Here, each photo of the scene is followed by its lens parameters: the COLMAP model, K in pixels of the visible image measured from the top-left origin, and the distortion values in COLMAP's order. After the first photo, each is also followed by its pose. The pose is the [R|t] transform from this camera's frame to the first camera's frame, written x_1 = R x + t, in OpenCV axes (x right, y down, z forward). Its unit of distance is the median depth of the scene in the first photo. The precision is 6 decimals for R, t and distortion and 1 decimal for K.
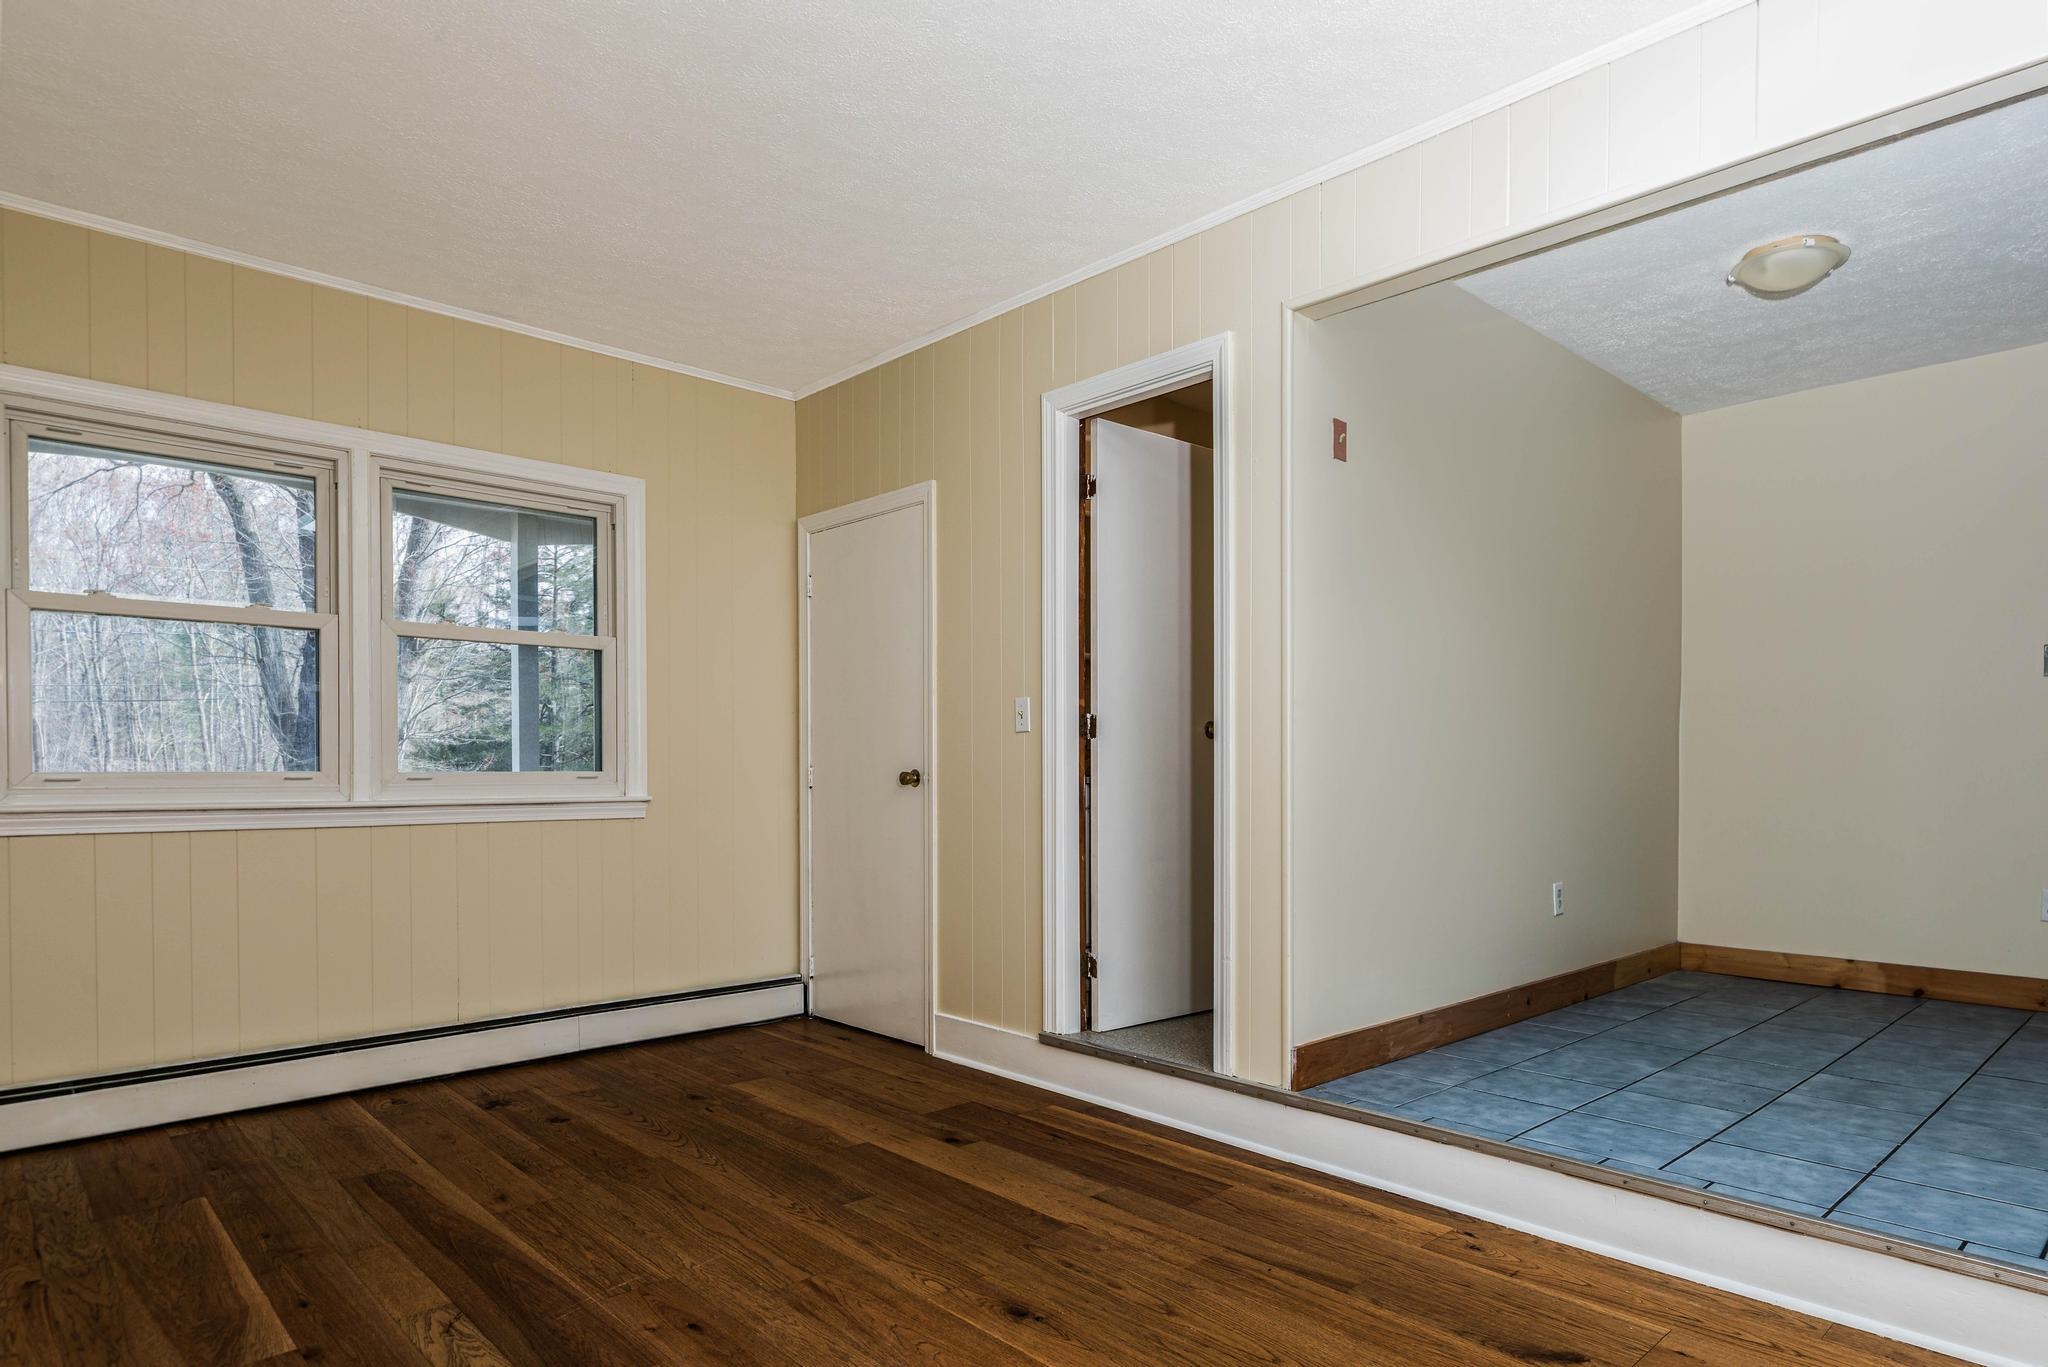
lens RADIAL K [[1164.2, 0, 1056.8], [0, 1164.2, 683.6], [0, 0, 1]] dist [0.002692, 0.000828]
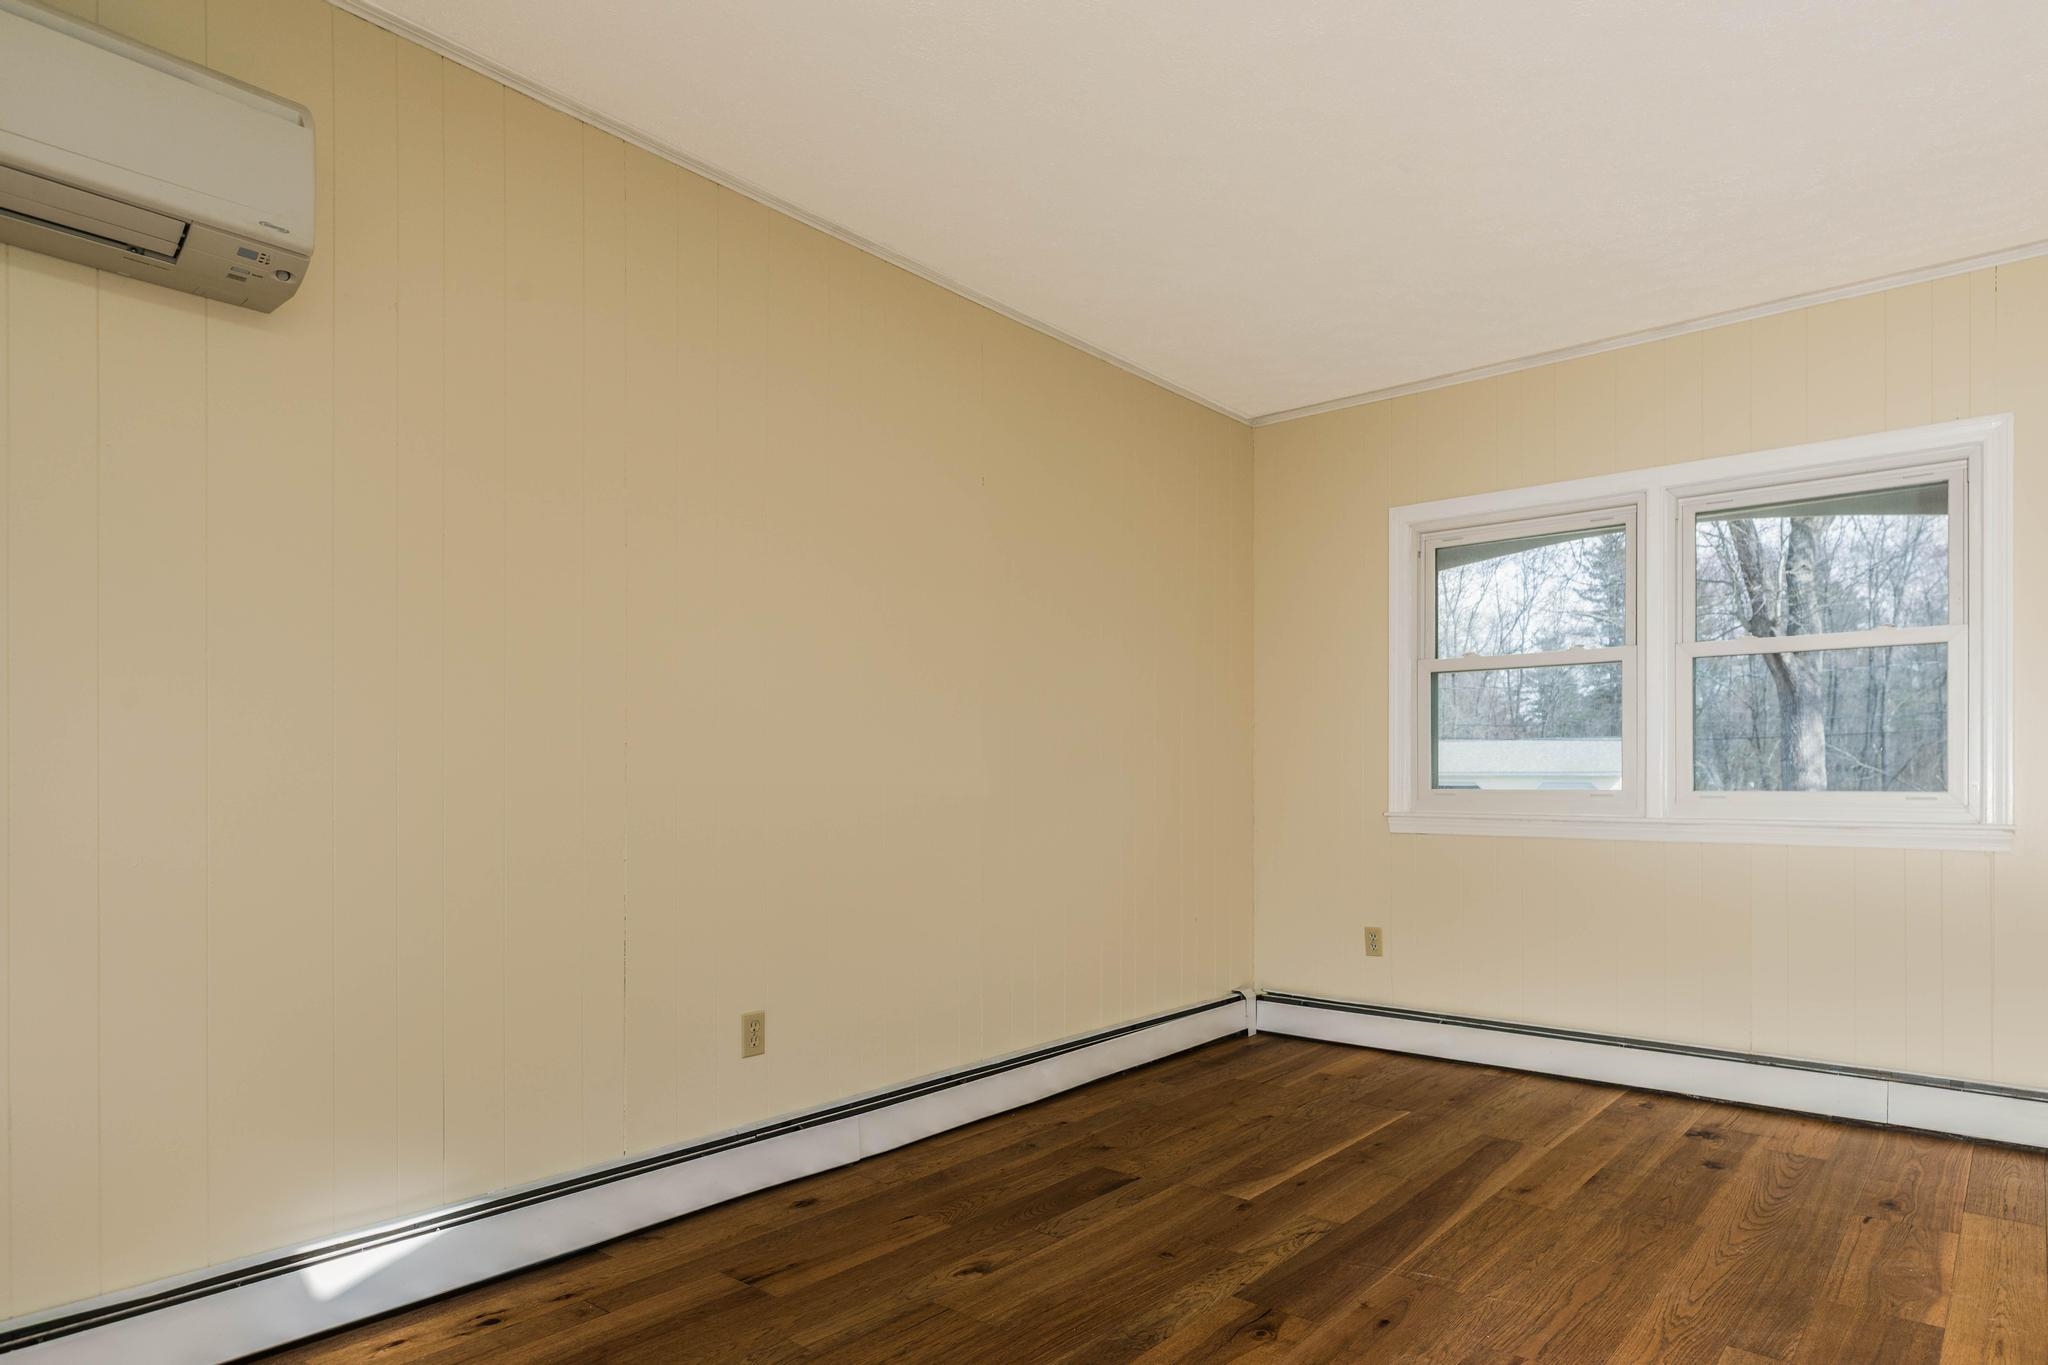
lens RADIAL K [[1164.2, 0, 1056.8], [0, 1164.2, 682.6], [0, 0, 1]] dist [0.002692, 0.000828]
pose [[0.118161, -0.085543, -0.989303, 0.477990], [0.069546, 0.994549, -0.077691, 0.027607], [0.990556, -0.059622, 0.123466, 0.399799]]
